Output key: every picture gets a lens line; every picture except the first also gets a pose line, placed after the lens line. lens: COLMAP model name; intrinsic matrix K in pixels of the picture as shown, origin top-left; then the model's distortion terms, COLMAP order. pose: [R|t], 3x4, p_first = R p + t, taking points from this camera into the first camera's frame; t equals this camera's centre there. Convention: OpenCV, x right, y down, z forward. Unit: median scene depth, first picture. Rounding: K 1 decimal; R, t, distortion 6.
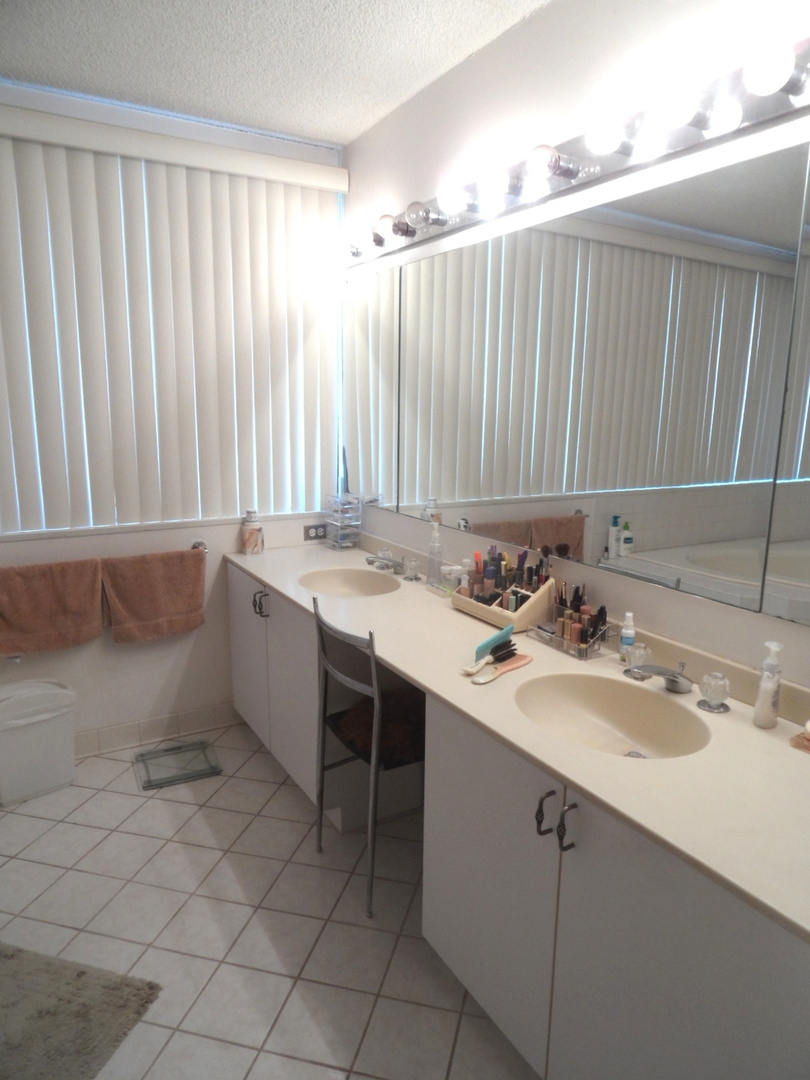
lens RADIAL K [[705.7, 0, 405.1], [0, 705.7, 540.7], [0, 0, 1]] dist [-0.015951, 0.003219]
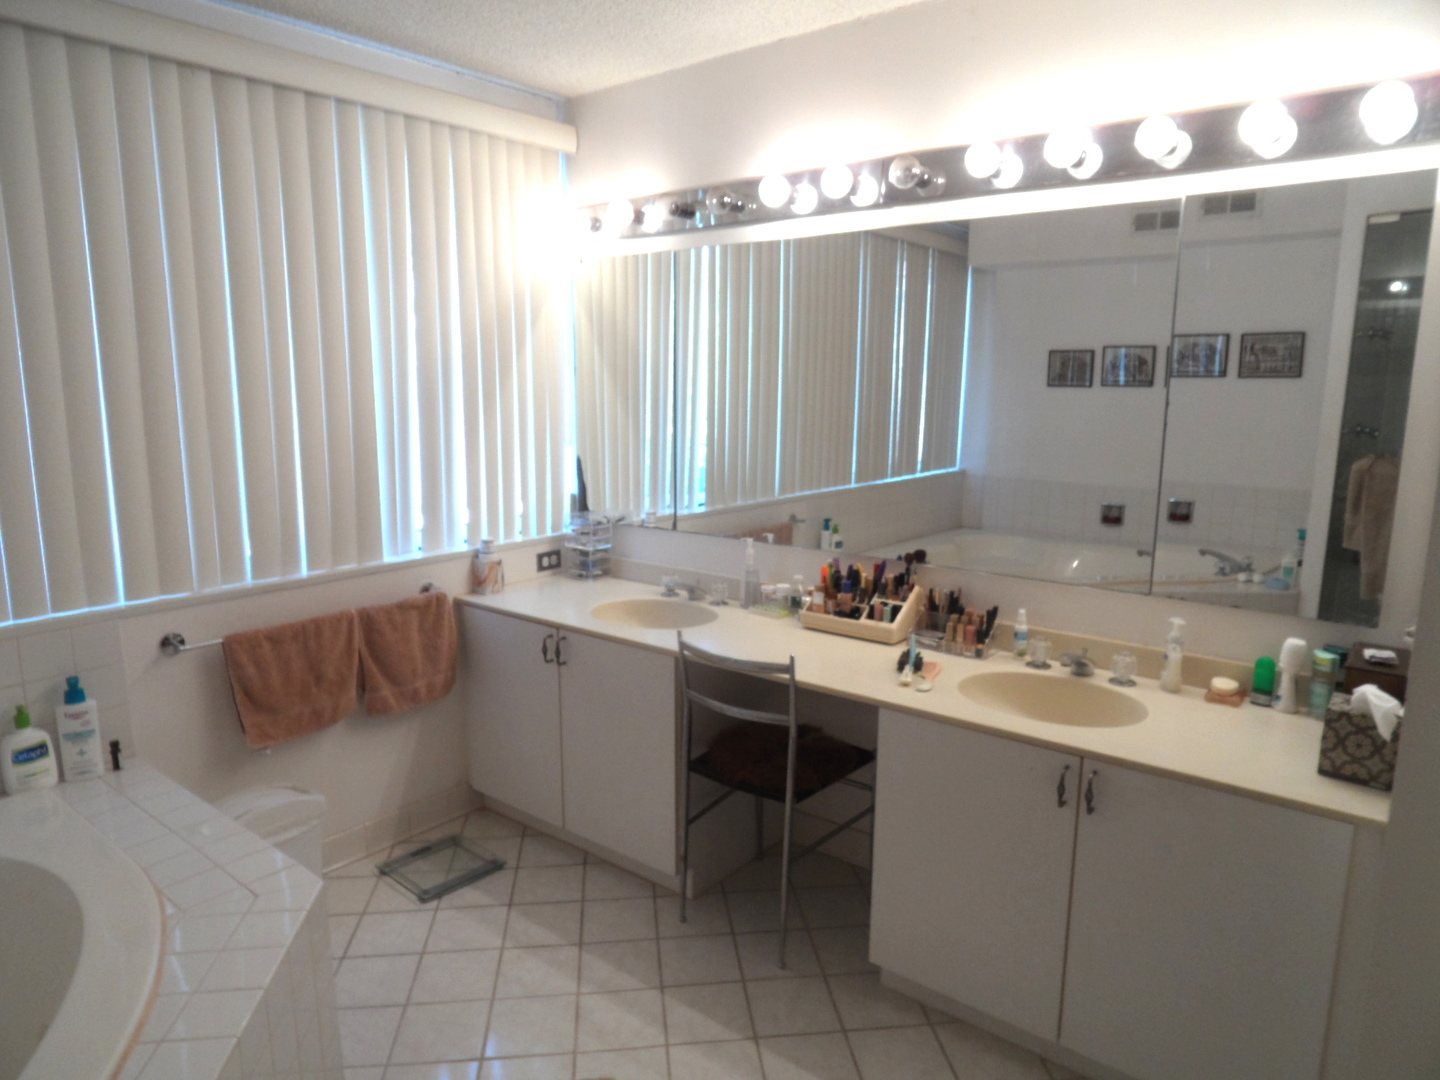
lens RADIAL K [[940.9, 0, 720.0], [0, 940.9, 540.0], [0, 0, 1]] dist [-0.015951, 0.003219]
pose [[0.935713, -0.068780, 0.345991, -0.393287], [0.075676, 0.997112, -0.006444, -0.017589], [-0.344548, 0.032213, 0.938216, -0.110817]]
